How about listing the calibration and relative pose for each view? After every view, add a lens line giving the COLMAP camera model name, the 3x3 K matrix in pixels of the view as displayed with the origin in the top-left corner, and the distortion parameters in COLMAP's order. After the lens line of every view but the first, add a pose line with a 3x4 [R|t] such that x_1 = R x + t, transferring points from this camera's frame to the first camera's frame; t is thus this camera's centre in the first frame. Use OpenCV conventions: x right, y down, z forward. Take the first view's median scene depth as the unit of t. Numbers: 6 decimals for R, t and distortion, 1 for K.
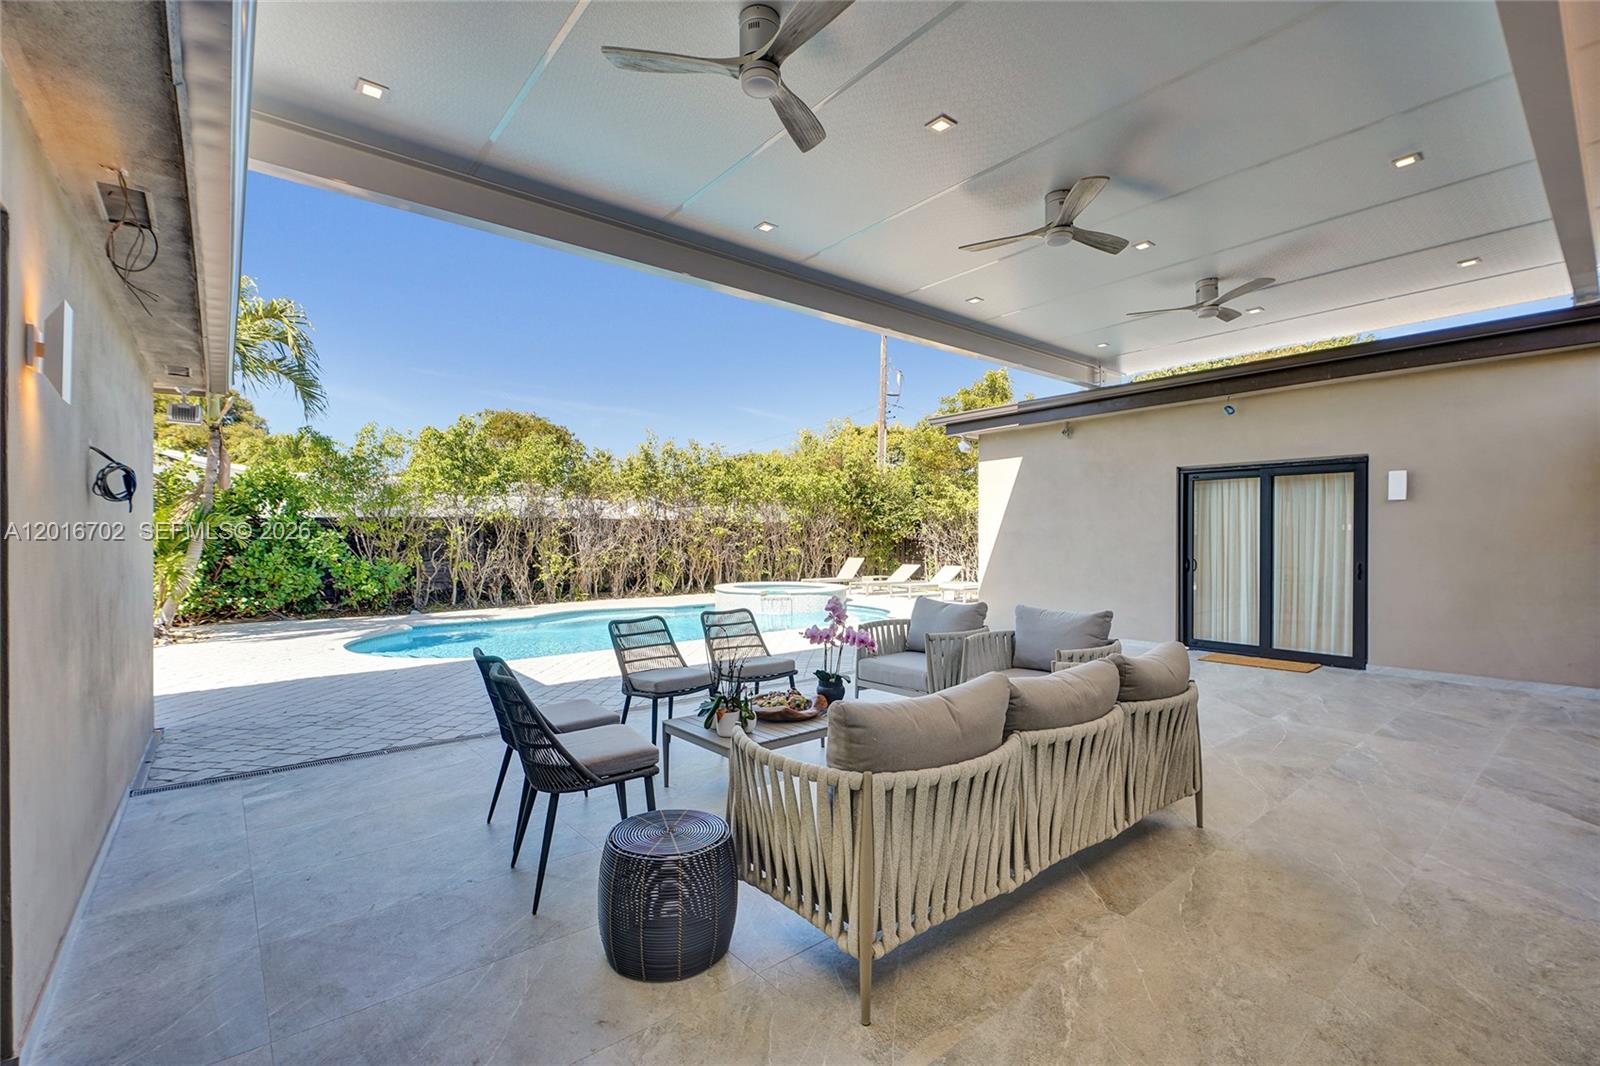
lens RADIAL K [[704.1, 0, 798.5], [0, 704.1, 533.8], [0, 0, 1]] dist [-0.004865, 0.000054]
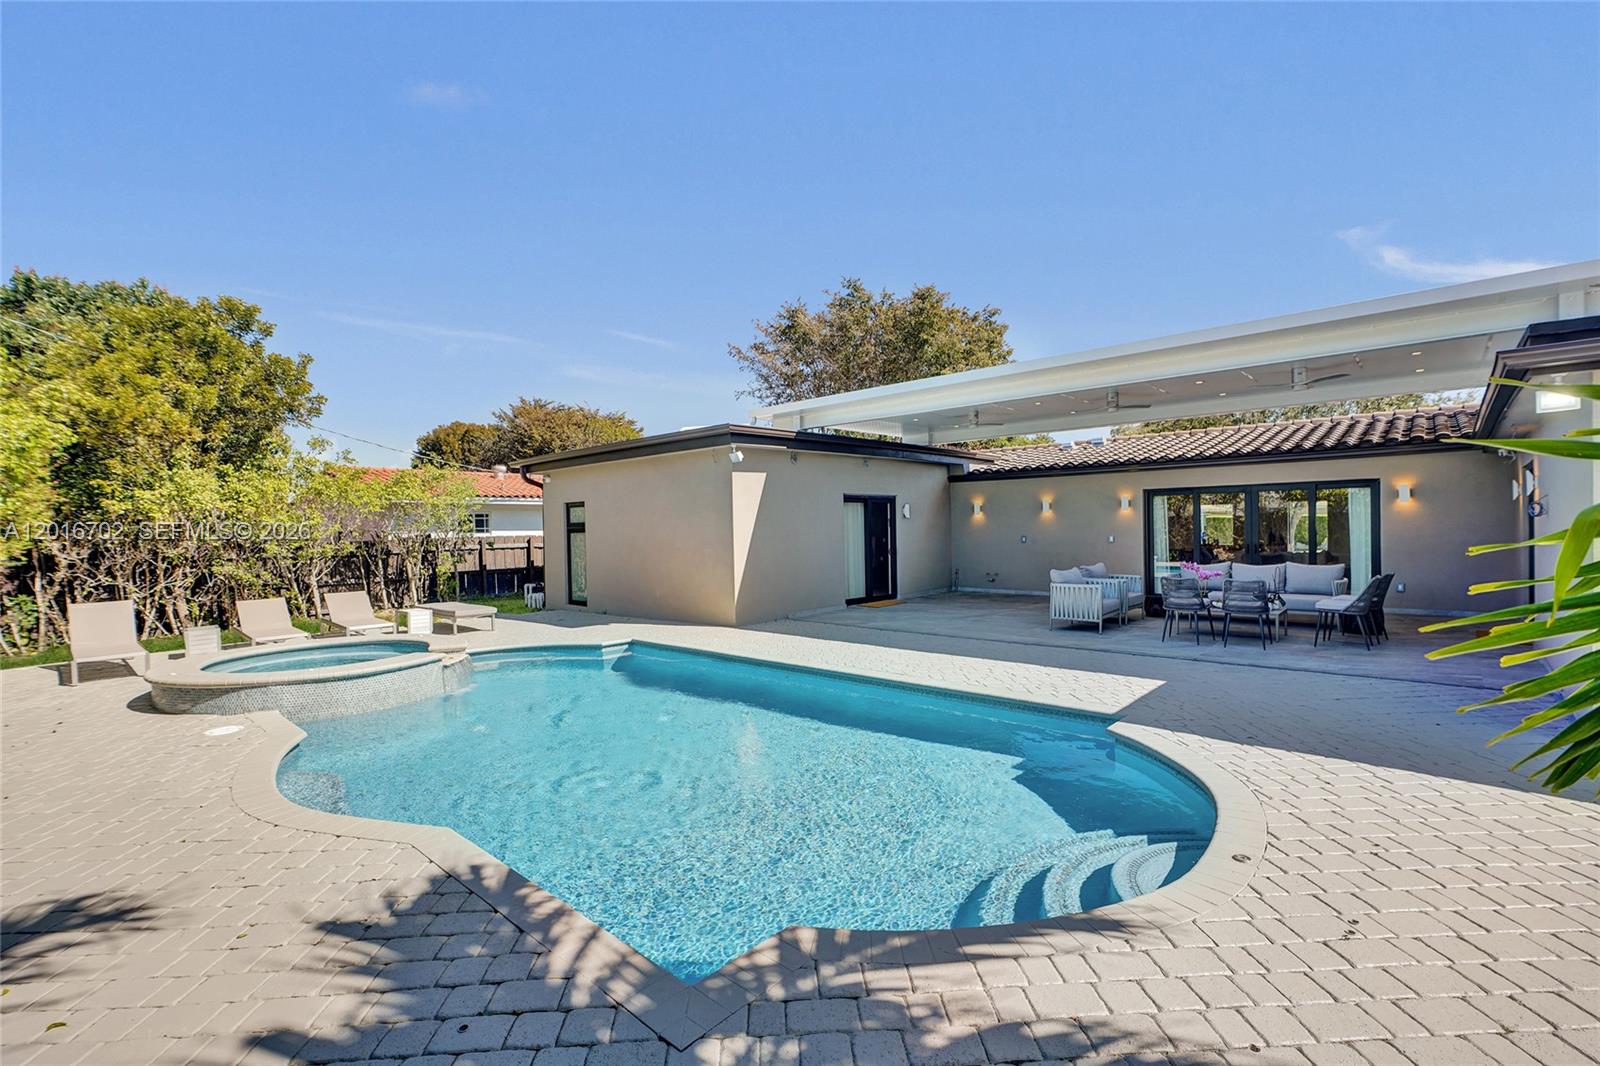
lens RADIAL K [[705.4, 0, 800.0], [0, 705.4, 533.0], [0, 0, 1]] dist [-0.004520, -0.000404]
pose [[-0.140561, -0.004720, 0.990061, -1.198976], [0.013887, 0.999881, 0.006739, -0.019214], [-0.989975, 0.014697, -0.140479, 1.533895]]
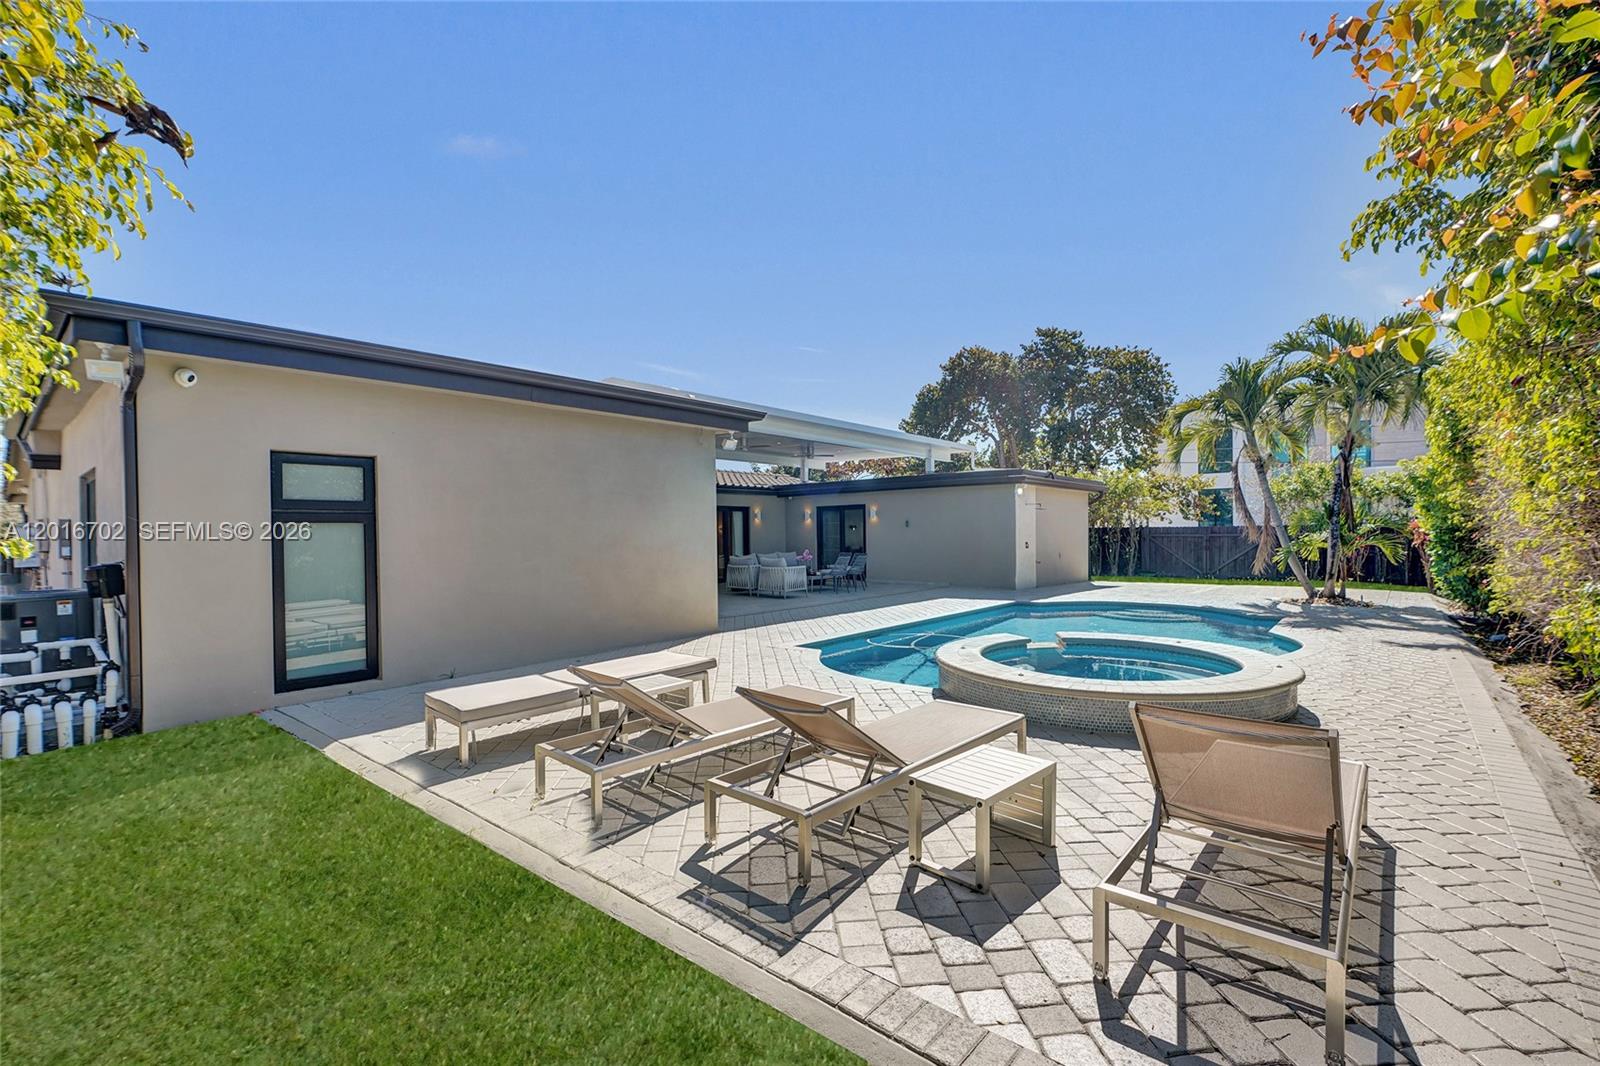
lens RADIAL K [[707.1, 0, 798.7], [0, 707.1, 534.7], [0, 0, 1]] dist [-0.014044, 0.007280]
pose [[-0.983565, 0.013371, -0.180060, 0.470053], [0.013856, 0.999903, -0.001434, 0.006690], [0.180023, -0.003905, -0.983655, 2.866655]]
